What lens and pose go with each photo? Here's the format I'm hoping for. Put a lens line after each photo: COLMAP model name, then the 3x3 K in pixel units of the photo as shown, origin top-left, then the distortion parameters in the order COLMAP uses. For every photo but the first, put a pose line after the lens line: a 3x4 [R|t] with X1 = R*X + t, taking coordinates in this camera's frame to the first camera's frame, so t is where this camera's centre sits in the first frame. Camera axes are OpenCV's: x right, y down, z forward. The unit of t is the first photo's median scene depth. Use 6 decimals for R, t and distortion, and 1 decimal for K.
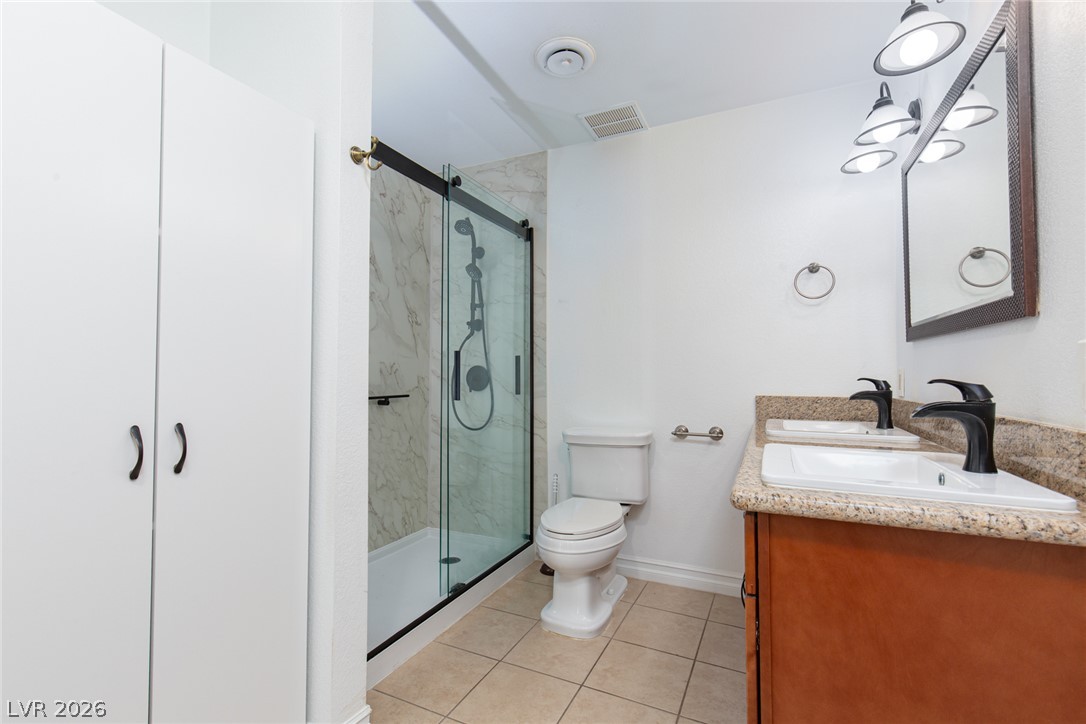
lens RADIAL K [[486.7, 0, 547.7], [0, 486.7, 362.8], [0, 0, 1]] dist [0.004725, -0.000365]
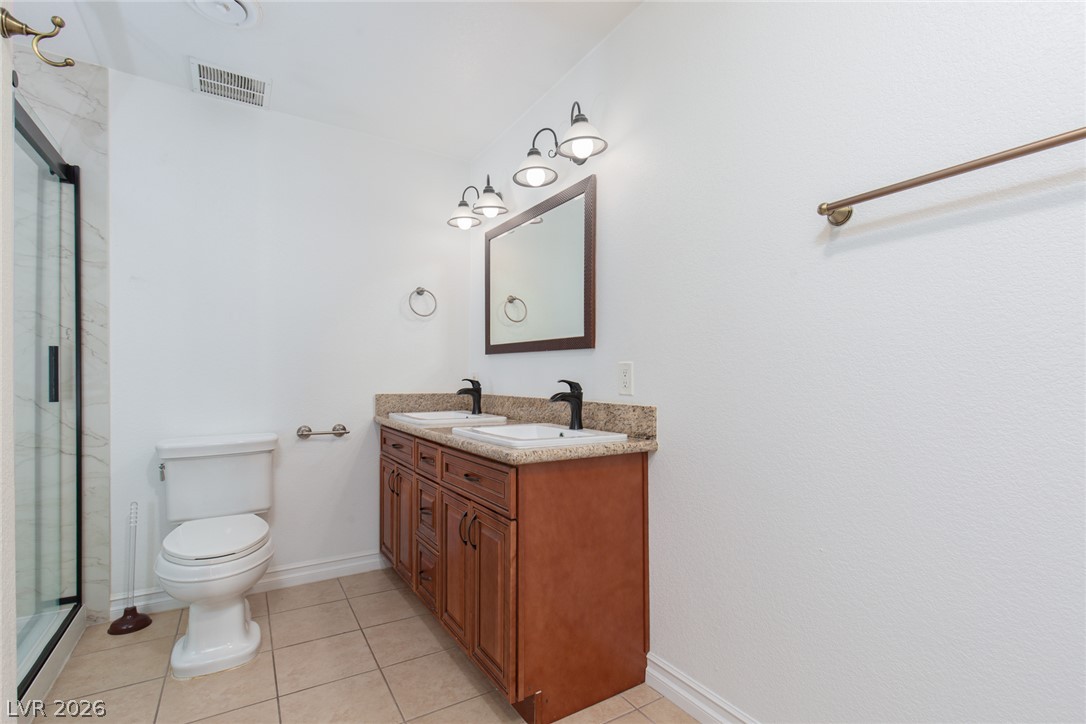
lens RADIAL K [[498.6, 0, 542.6], [0, 498.6, 377.9], [0, 0, 1]] dist [0.002041, -0.000185]
pose [[0.541323, 0.003268, 0.840808, -0.372398], [-0.028978, 0.999471, 0.014772, 0.000499], [-0.840315, -0.032361, 0.541131, 0.035990]]
